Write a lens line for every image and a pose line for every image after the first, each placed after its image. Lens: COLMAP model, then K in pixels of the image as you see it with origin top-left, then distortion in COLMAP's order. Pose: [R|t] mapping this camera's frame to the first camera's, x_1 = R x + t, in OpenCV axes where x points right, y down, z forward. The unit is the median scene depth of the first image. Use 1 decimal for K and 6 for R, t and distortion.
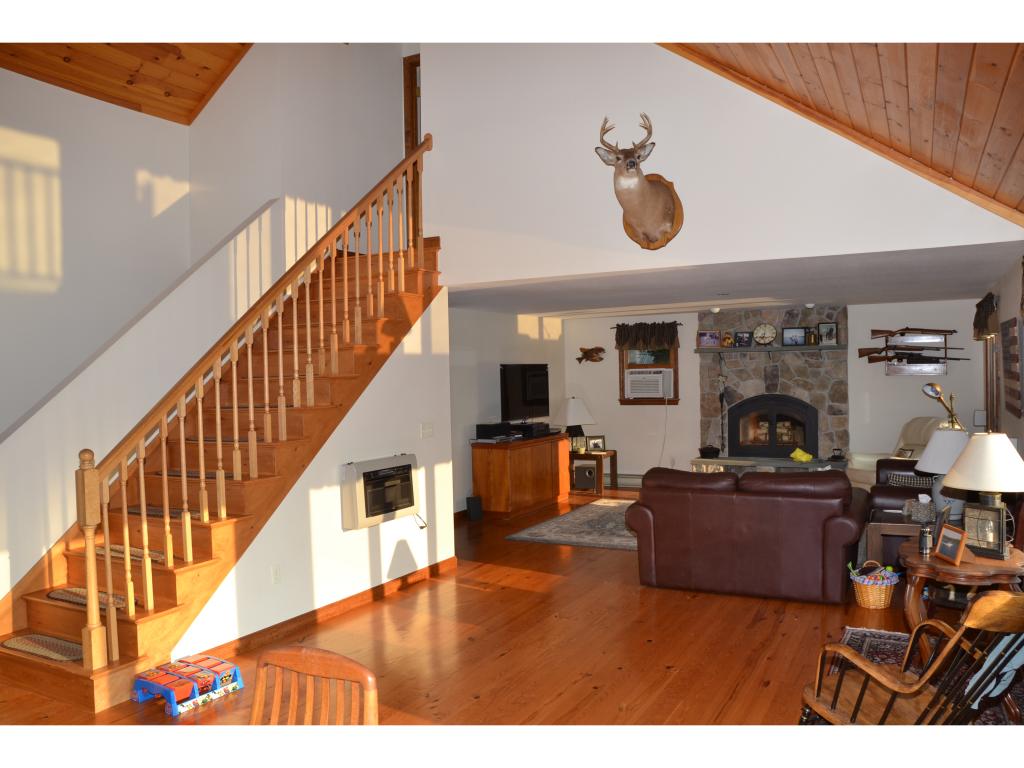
lens RADIAL K [[801.8, 0, 512.3], [0, 801.8, 382.6], [0, 0, 1]] dist [-0.131645, 0.071312]
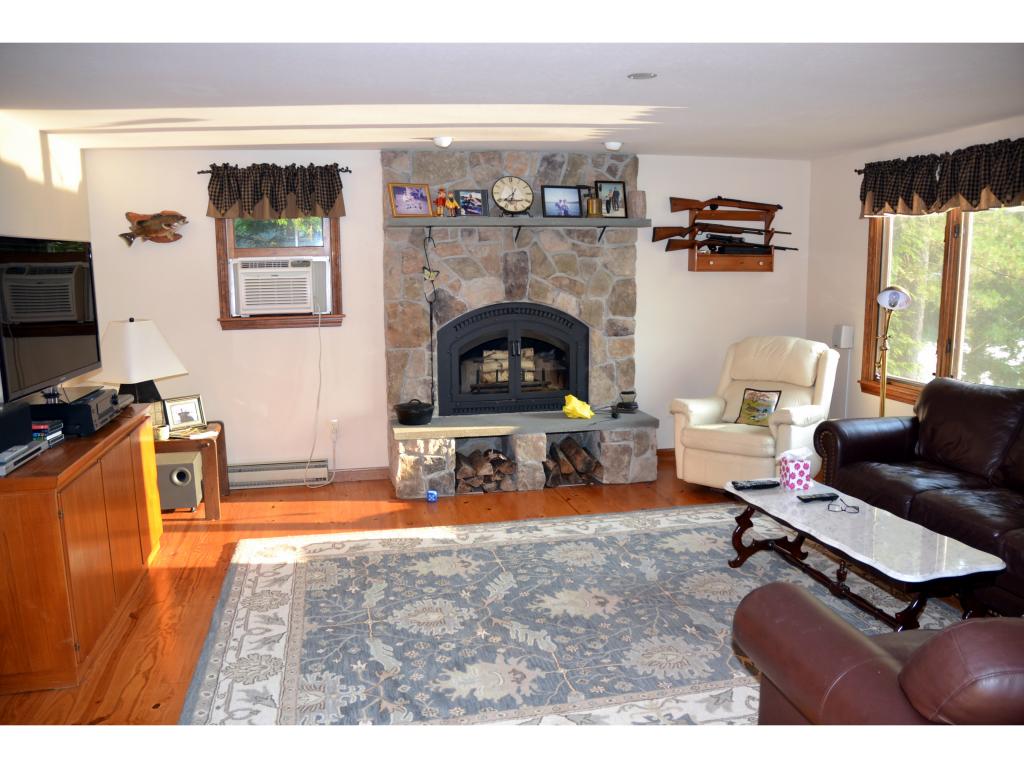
lens RADIAL K [[801.8, 0, 511.3], [0, 801.8, 387.7], [0, 0, 1]] dist [-0.131645, 0.071312]
pose [[0.766184, -0.088181, 0.636542, -0.048098], [0.001255, 0.990744, 0.135738, -0.003030], [-0.642619, -0.103202, 0.759203, 0.555415]]
